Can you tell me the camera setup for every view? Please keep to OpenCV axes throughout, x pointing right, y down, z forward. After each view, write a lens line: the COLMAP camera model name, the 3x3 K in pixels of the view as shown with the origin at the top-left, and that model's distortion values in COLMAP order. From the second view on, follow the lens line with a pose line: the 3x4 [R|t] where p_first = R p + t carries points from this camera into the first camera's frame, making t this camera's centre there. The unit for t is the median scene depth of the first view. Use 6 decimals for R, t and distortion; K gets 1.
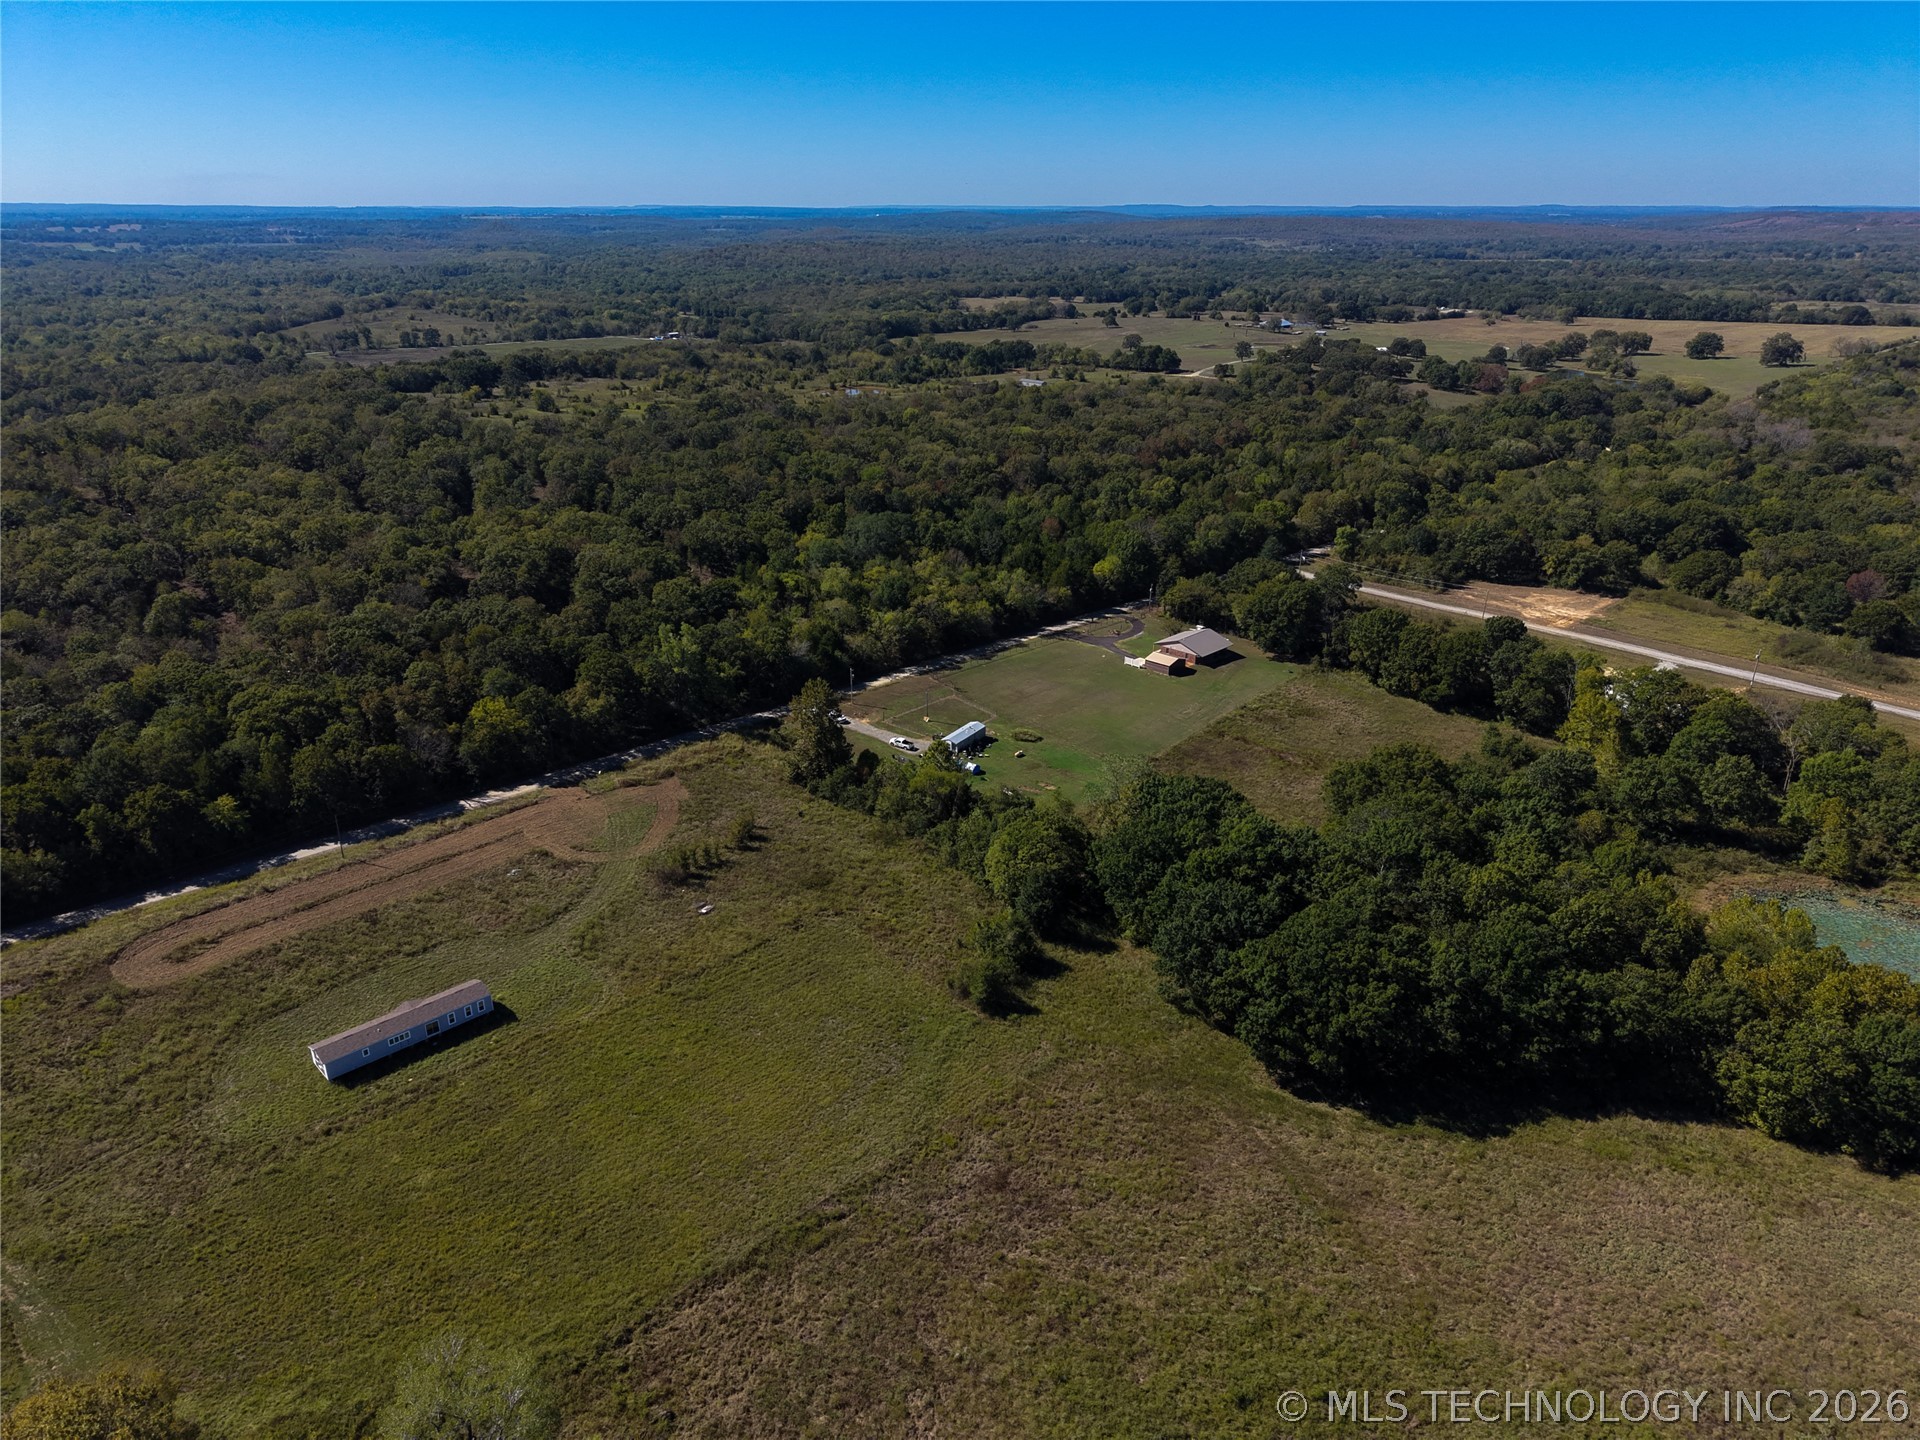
lens RADIAL K [[1267.2, 0, 960.0], [0, 1267.2, 720.0], [0, 0, 1]] dist [0.121567, -0.183907]
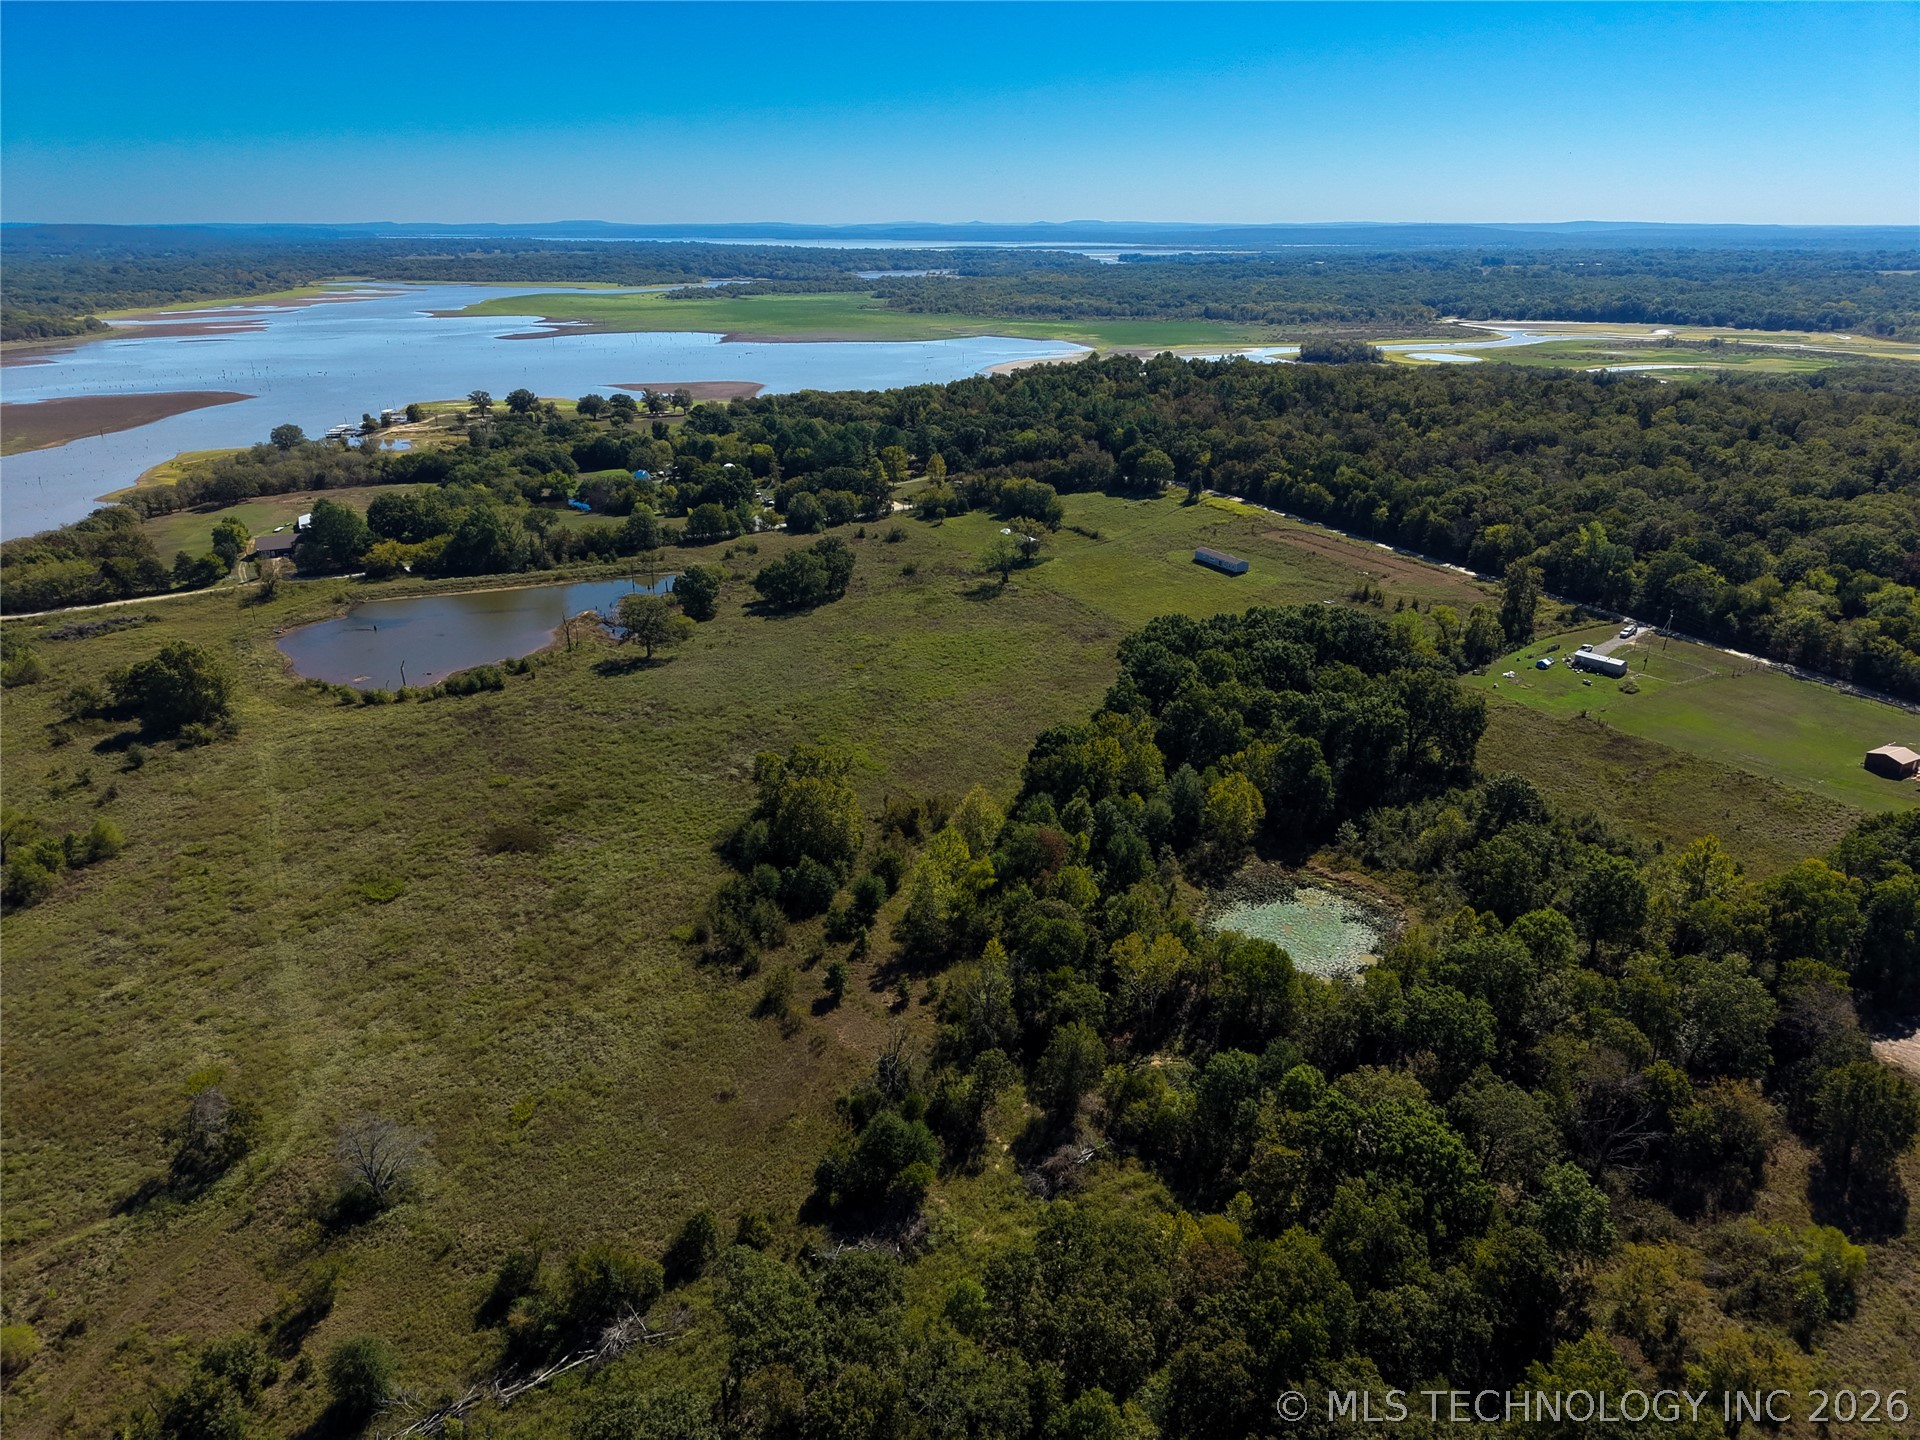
lens RADIAL K [[1279.6, 0, 960.0], [0, 1279.6, 720.0], [0, 0, 1]] dist [0.033708, -0.030422]
pose [[-0.296001, 0.343763, -0.891185, 1.286121], [-0.356096, 0.826022, 0.436903, -0.257691], [0.886329, 0.446671, -0.122090, 0.624426]]
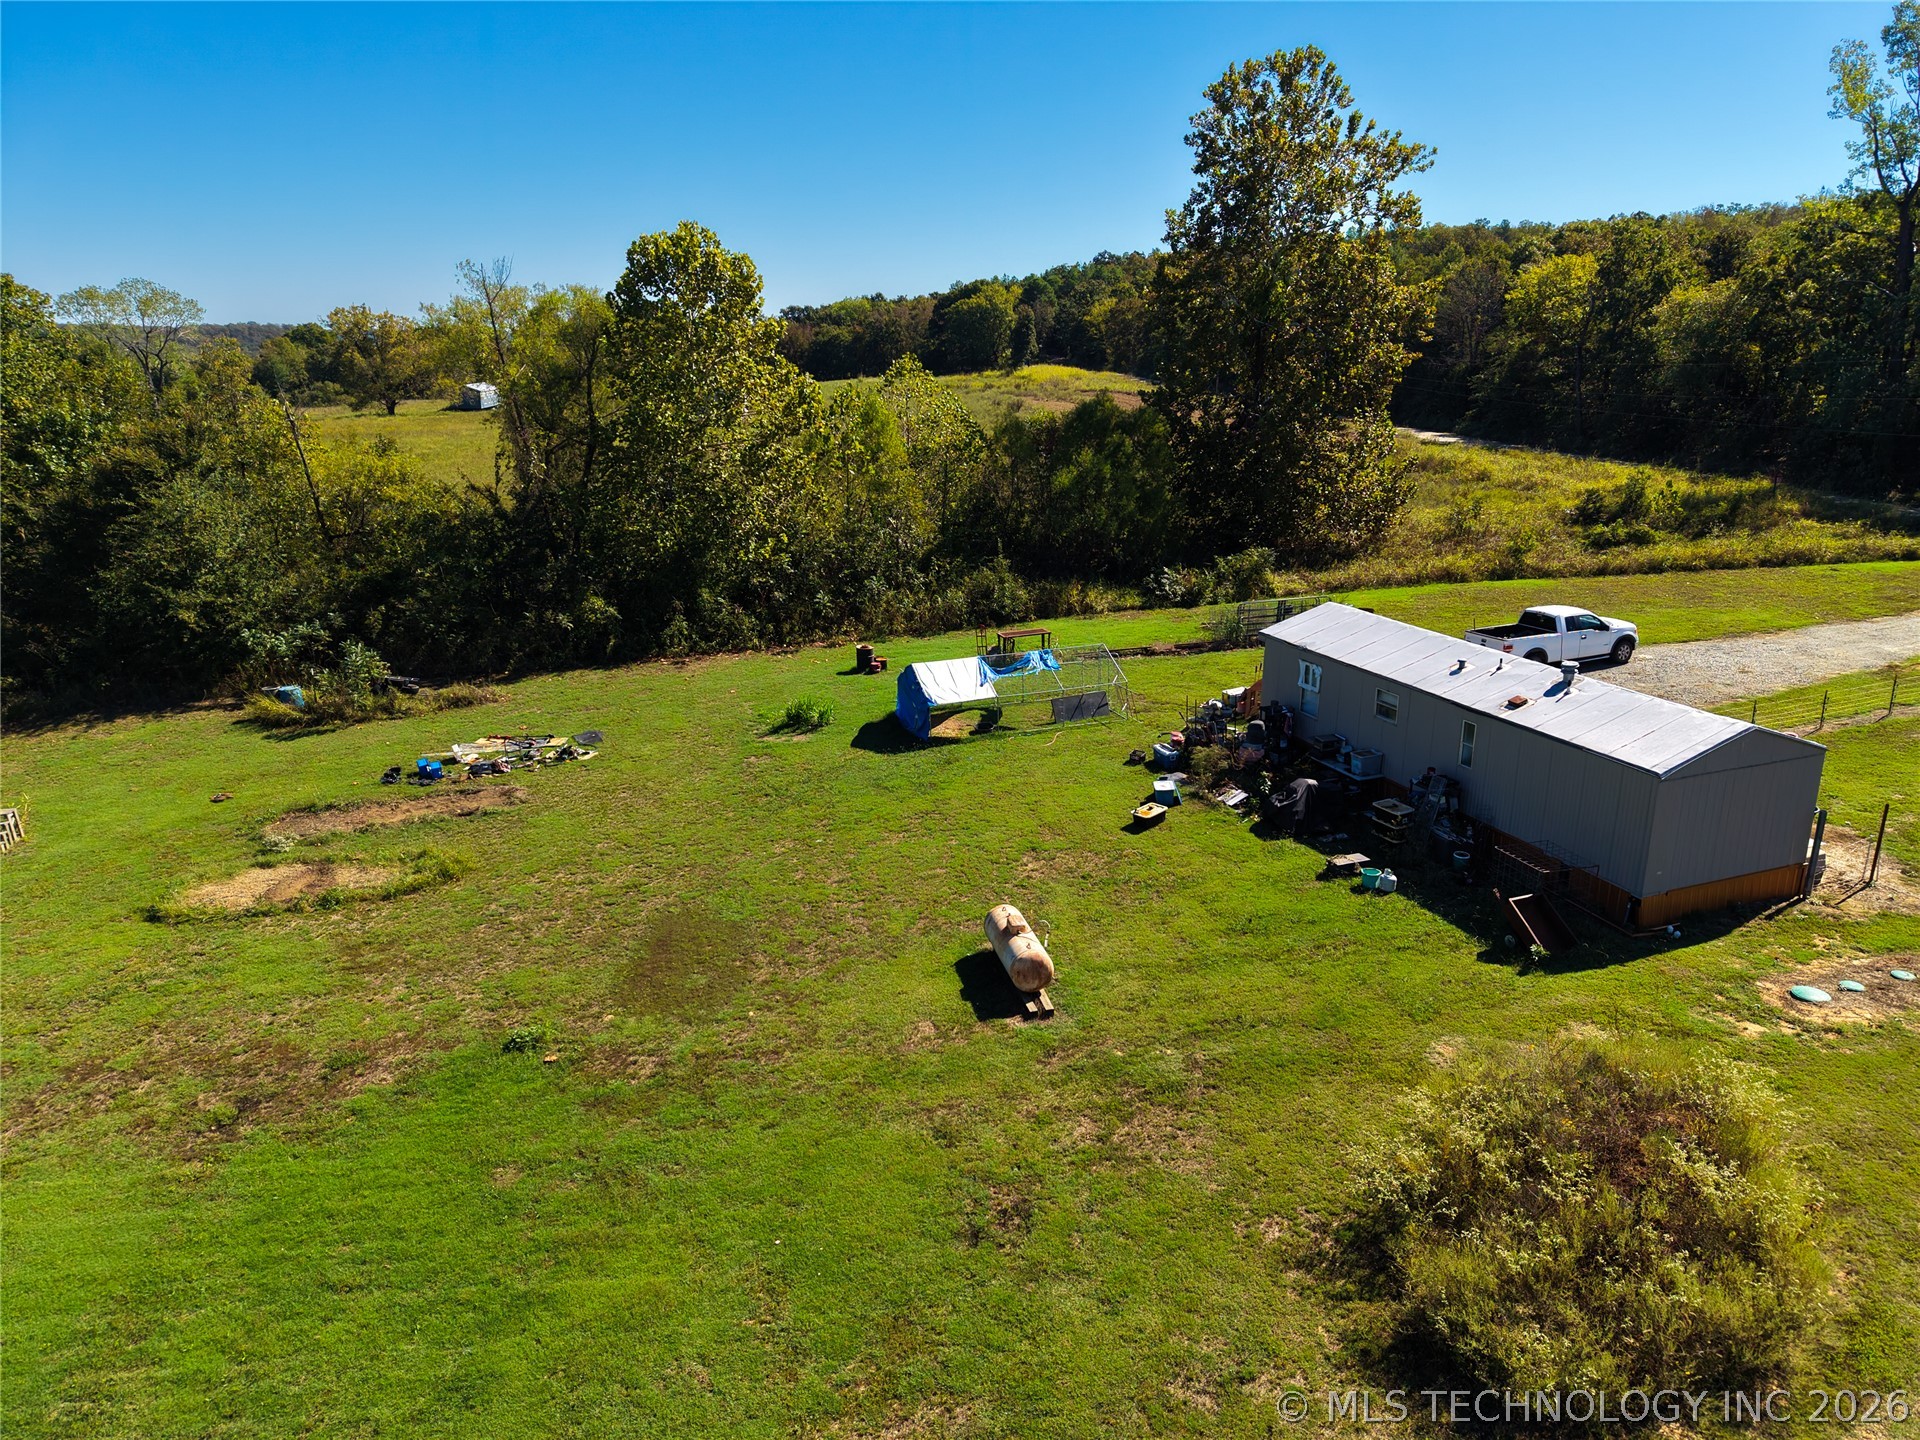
lens RADIAL K [[1278.5, 0, 960.0], [0, 1278.5, 720.0], [0, 0, 1]] dist [0.050238, -0.057030]
pose [[-0.602954, 0.217886, -0.767445, 0.104973], [-0.301689, 0.828269, 0.472181, -0.021833], [0.738533, 0.516233, -0.433674, 0.999900]]
